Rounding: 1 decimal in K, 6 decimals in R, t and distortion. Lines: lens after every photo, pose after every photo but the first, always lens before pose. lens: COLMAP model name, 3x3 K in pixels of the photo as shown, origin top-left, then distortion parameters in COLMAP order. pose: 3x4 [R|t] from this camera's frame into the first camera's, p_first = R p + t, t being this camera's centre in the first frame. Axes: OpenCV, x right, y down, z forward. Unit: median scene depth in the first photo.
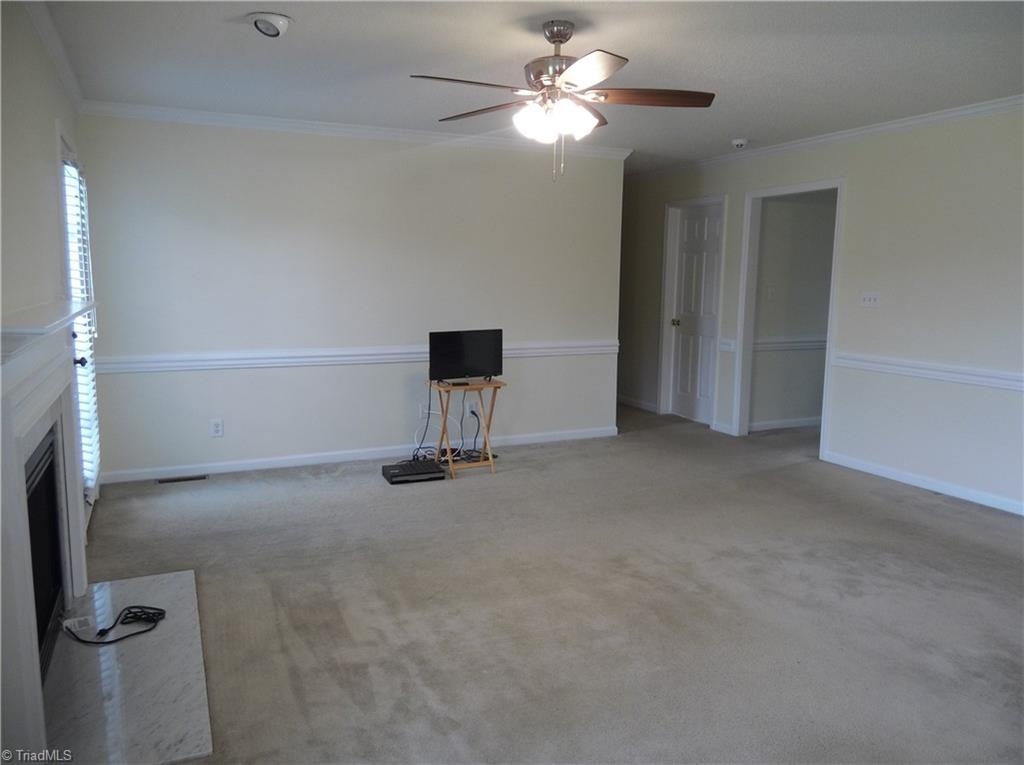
lens RADIAL K [[764.0, 0, 519.4], [0, 764.0, 380.4], [0, 0, 1]] dist [0.000804, -0.005068]
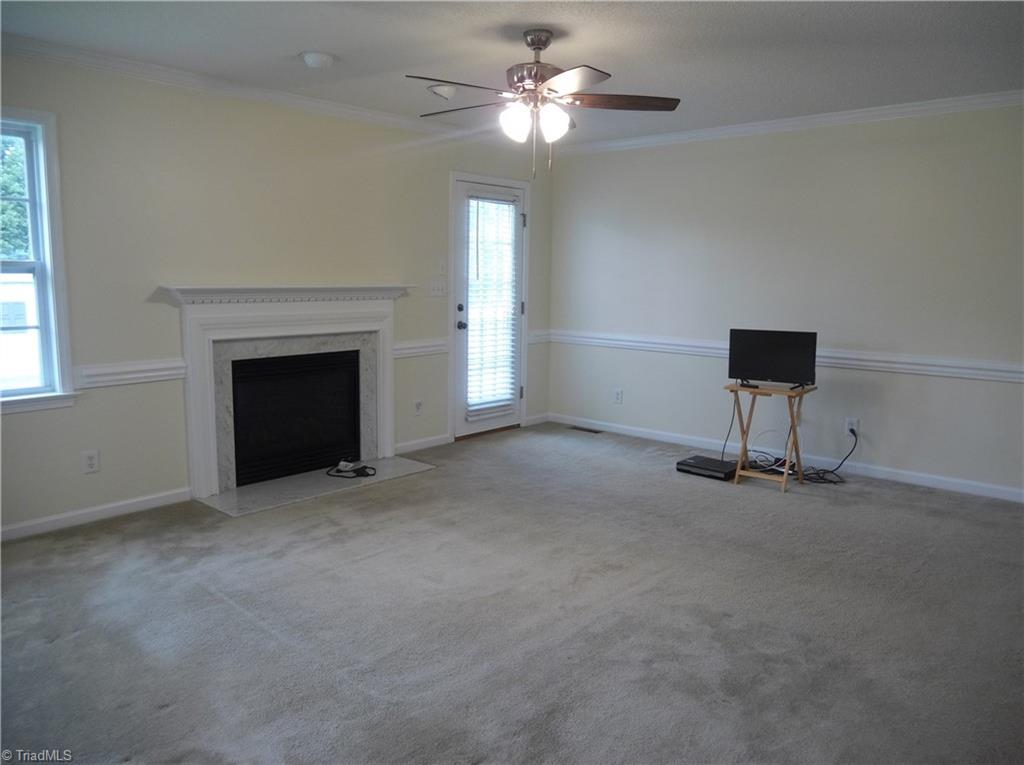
lens RADIAL K [[764.0, 0, 519.6], [0, 764.0, 383.5], [0, 0, 1]] dist [0.000804, -0.005068]
pose [[0.406884, 0.130442, -0.904119, 0.656806], [-0.132624, 0.987701, 0.082816, -0.038351], [0.903801, 0.086211, 0.419179, 0.350384]]
